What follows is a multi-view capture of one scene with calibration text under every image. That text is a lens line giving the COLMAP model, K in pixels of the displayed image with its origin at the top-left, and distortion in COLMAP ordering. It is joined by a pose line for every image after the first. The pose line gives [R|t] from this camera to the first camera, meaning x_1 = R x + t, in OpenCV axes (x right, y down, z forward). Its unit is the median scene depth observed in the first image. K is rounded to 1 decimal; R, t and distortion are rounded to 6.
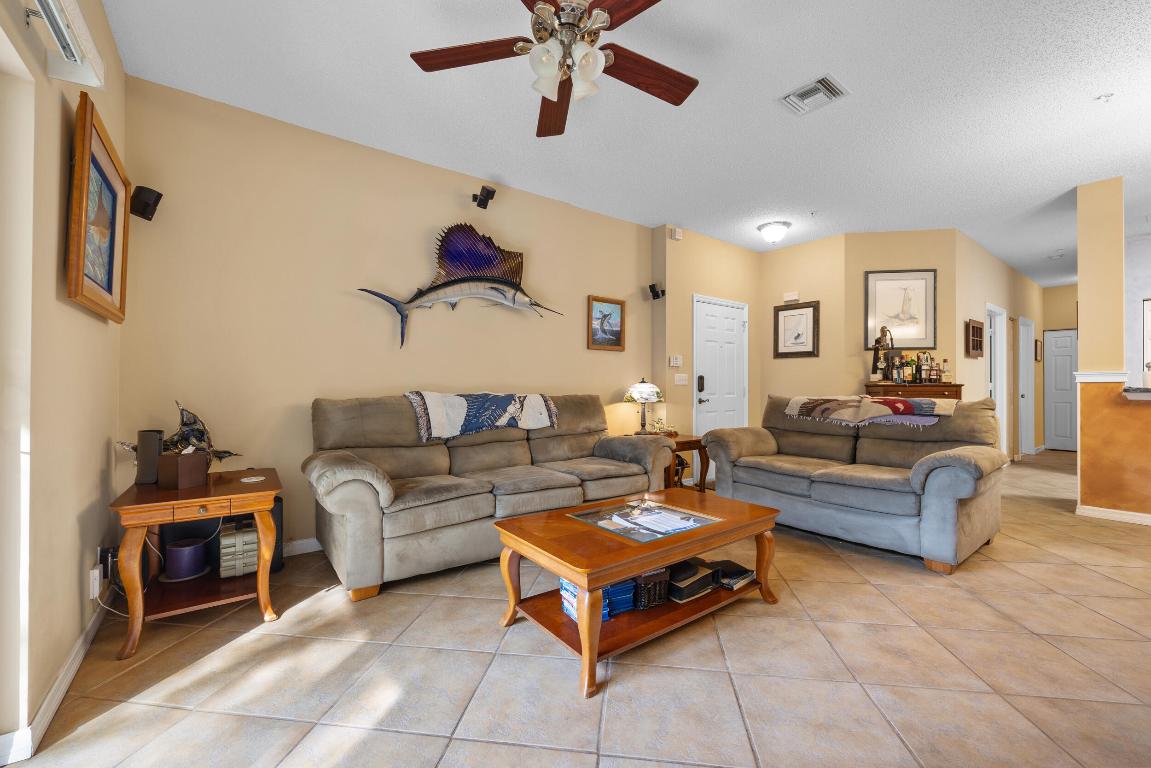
lens RADIAL K [[461.5, 0, 572.2], [0, 461.5, 383.6], [0, 0, 1]] dist [-0.000561, 0.000116]
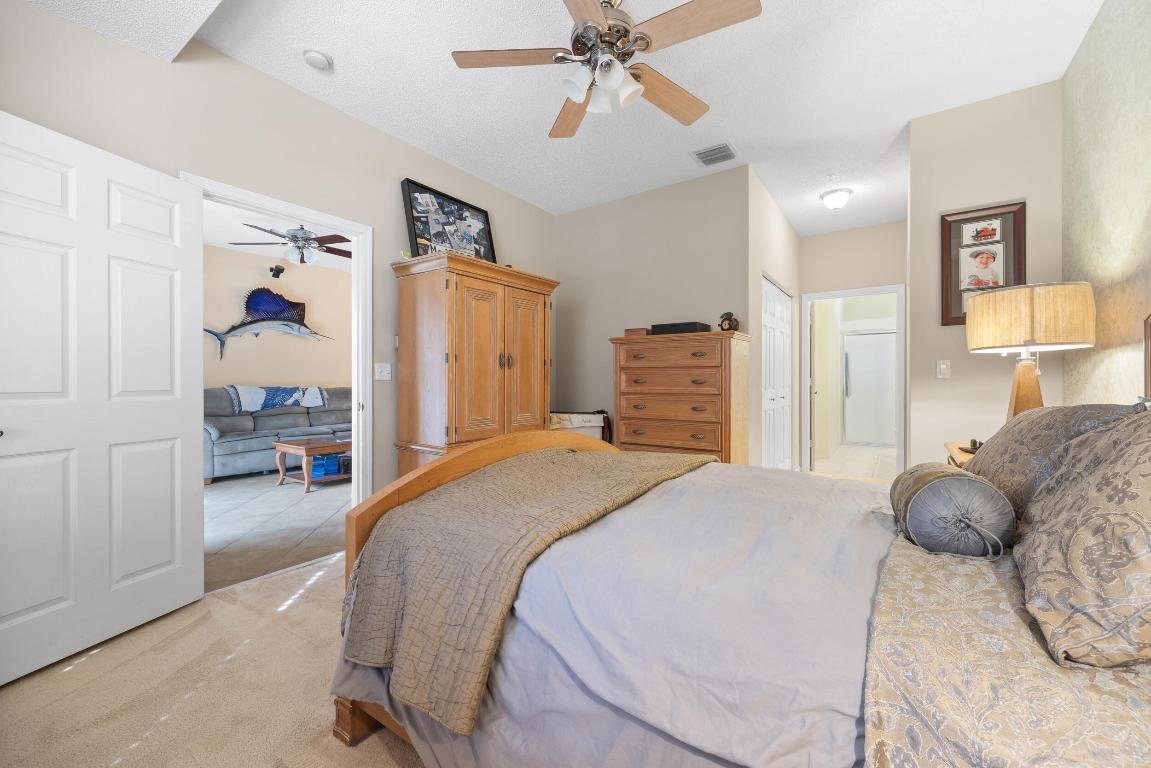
lens RADIAL K [[461.5, 0, 575.2], [0, 461.5, 384.5], [0, 0, 1]] dist [-0.000561, 0.000116]
pose [[0.950346, -0.004866, 0.311157, 0.332911], [0.000367, 0.999895, 0.014515, -0.011135], [-0.311195, -0.013680, 0.950248, -0.997288]]
